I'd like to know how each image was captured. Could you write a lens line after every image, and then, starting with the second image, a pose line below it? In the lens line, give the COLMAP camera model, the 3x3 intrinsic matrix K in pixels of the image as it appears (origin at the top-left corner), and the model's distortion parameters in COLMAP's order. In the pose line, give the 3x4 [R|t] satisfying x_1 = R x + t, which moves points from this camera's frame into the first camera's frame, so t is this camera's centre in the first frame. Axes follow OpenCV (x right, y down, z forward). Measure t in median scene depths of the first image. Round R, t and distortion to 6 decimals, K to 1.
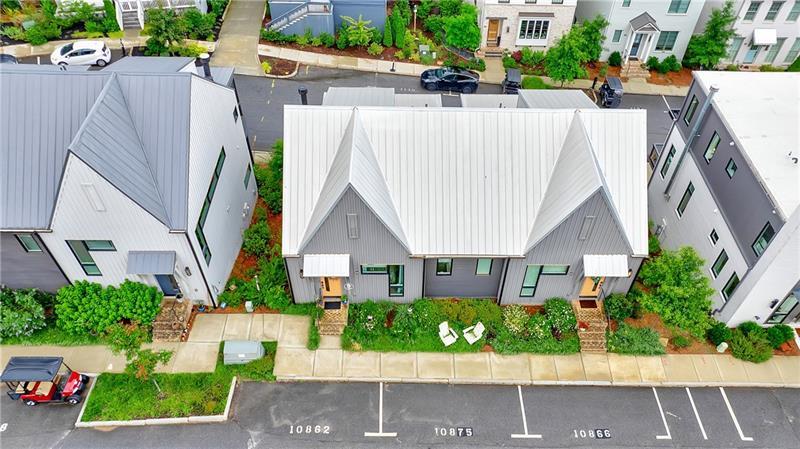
lens RADIAL K [[513.2, 0, 409.6], [0, 513.2, 225.1], [0, 0, 1]] dist [-0.004840, -0.000784]
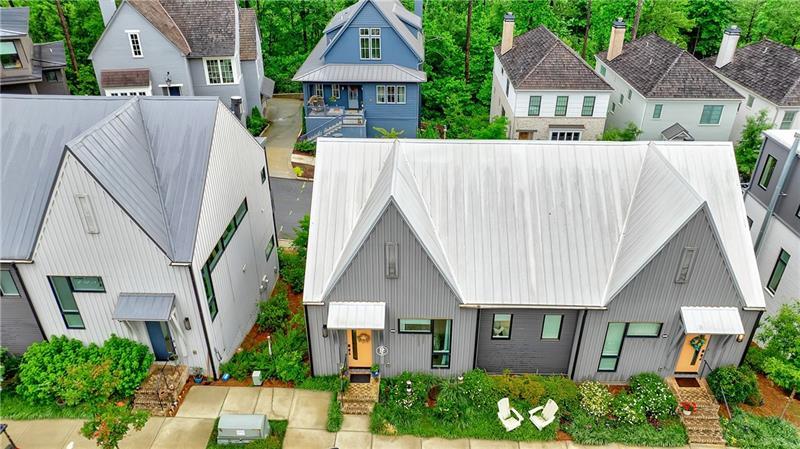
lens RADIAL K [[513.2, 0, 409.6], [0, 513.2, 225.1], [0, 0, 1]] dist [-0.004840, -0.000784]
pose [[0.999022, 0.005947, -0.043806, -0.041988], [-0.017707, 0.961778, -0.273258, 0.150824], [0.040507, 0.273767, 0.960943, 0.179729]]
